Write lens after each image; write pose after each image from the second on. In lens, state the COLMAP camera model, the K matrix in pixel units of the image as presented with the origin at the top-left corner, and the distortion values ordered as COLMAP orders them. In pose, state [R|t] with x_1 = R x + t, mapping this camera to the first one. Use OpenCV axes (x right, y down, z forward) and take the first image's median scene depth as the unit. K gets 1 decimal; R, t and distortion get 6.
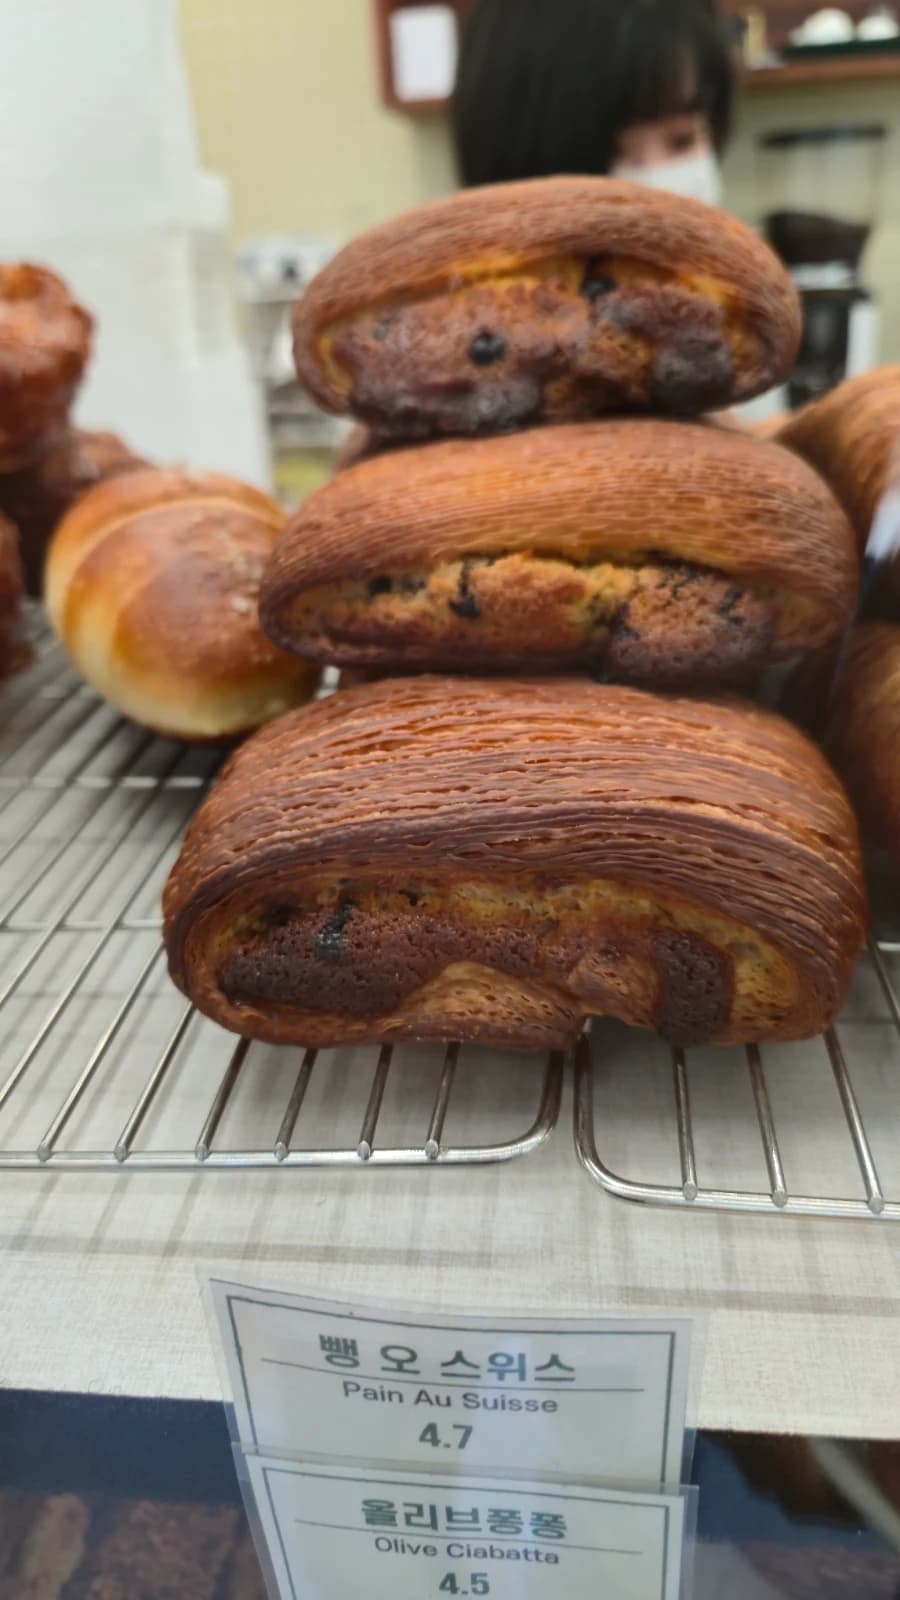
lens RADIAL K [[1165.0, 0, 454.6], [0, 1165.0, 801.8], [0, 0, 1]] dist [-0.009925, -0.007881]
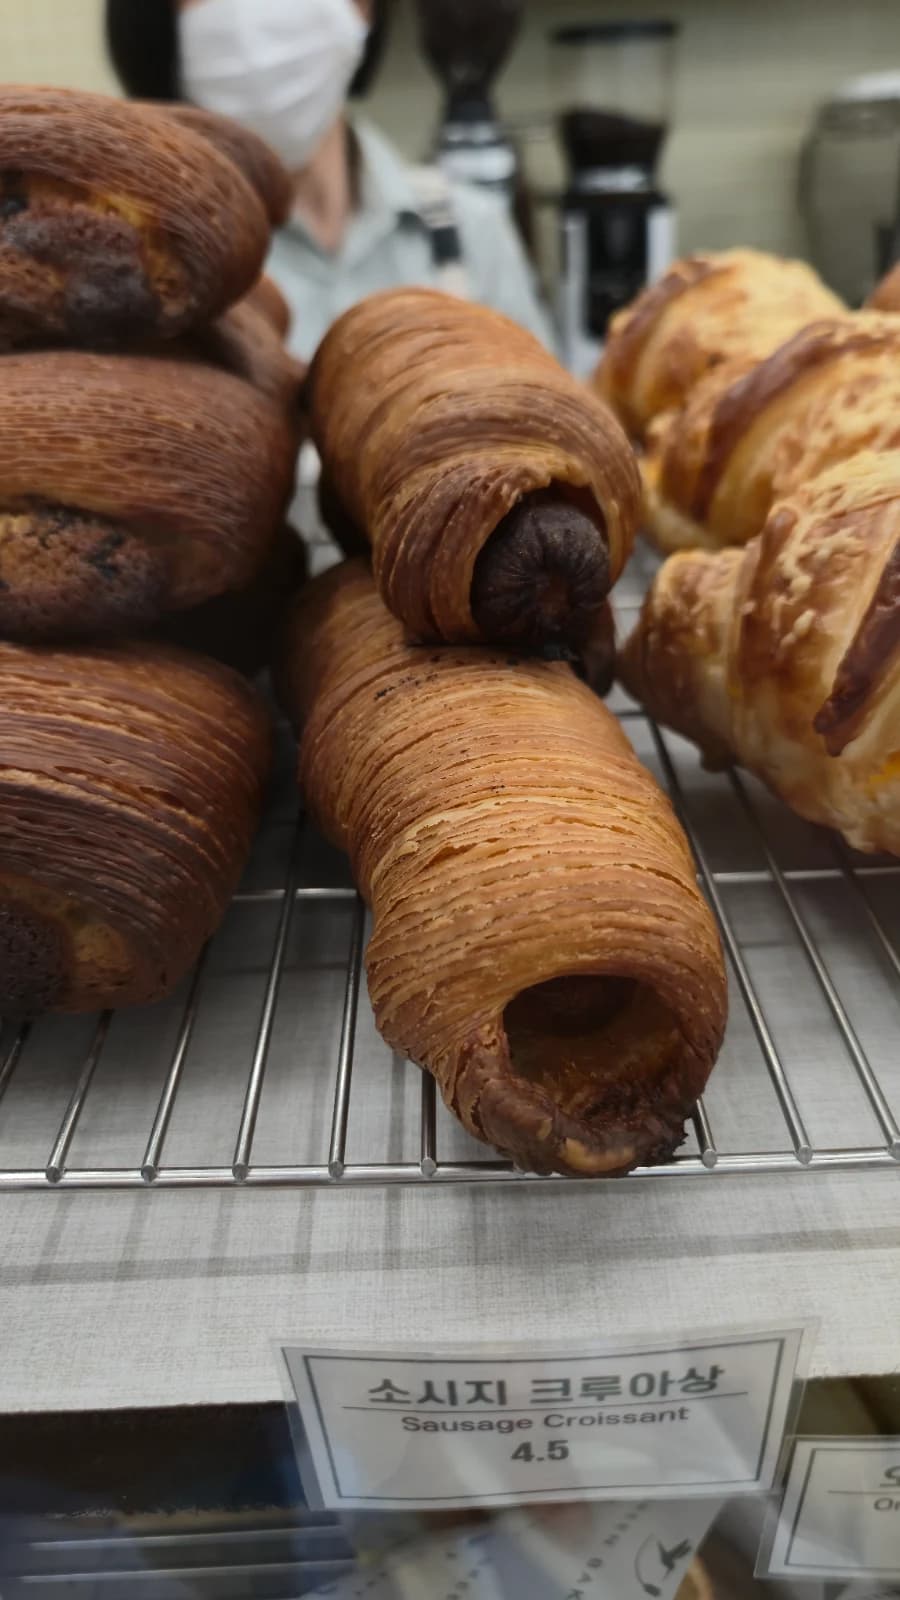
lens RADIAL K [[1165.0, 0, 460.1], [0, 1165.0, 801.6], [0, 0, 1]] dist [-0.009925, -0.007881]
pose [[0.991199, -0.054162, 0.120790, 0.400359], [0.045586, 0.996314, 0.072668, -0.021426], [-0.124281, -0.066522, 0.990015, 0.005411]]
